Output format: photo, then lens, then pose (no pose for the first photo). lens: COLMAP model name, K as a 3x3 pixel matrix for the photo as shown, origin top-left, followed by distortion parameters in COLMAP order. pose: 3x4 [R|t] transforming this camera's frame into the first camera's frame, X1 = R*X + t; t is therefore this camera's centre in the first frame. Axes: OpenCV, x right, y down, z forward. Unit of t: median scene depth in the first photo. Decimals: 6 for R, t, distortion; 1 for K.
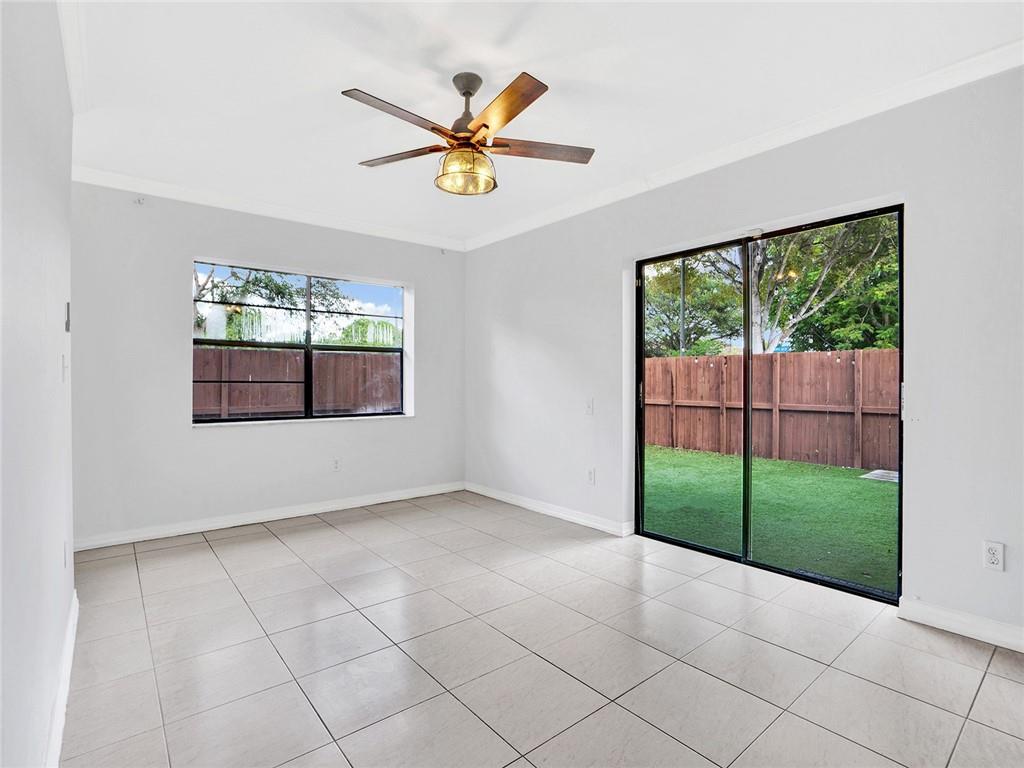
lens RADIAL K [[506.9, 0, 512.0], [0, 506.9, 384.0], [0, 0, 1]] dist [-0.024643, 0.000684]
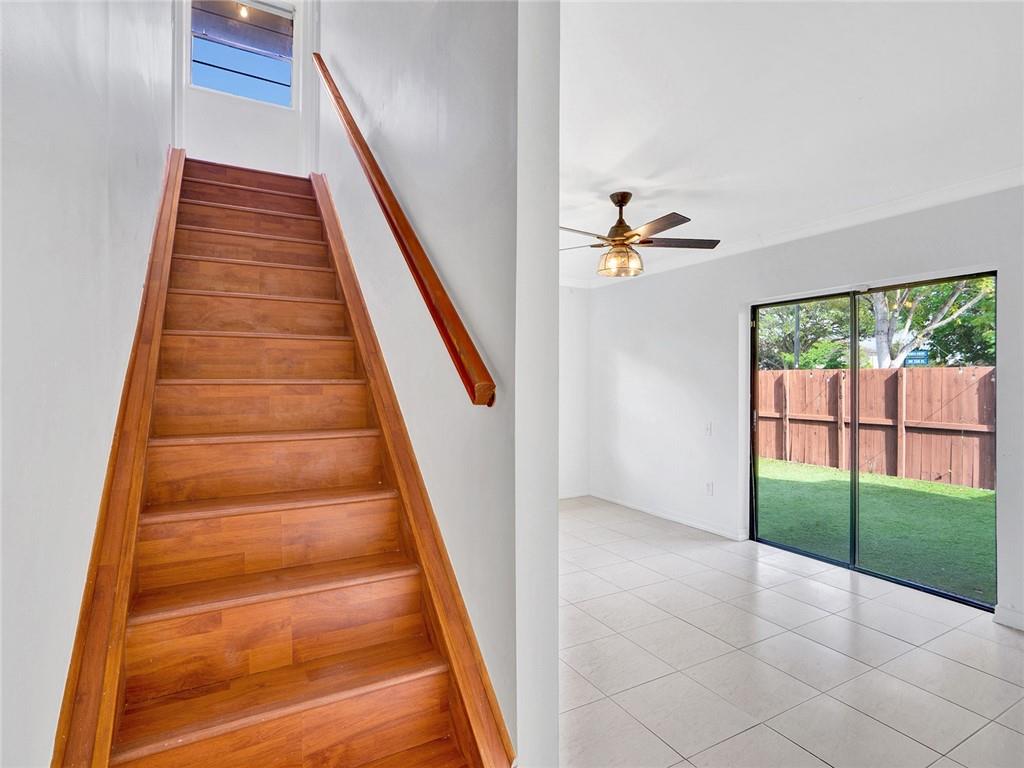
lens RADIAL K [[508.4, 0, 494.7], [0, 508.4, 383.7], [0, 0, 1]] dist [-0.015389, -0.000585]
pose [[0.976901, 0.002265, -0.213682, -0.076471], [-0.003183, 0.999987, -0.003955, -0.052169], [0.213671, 0.004544, 0.976895, -0.248246]]
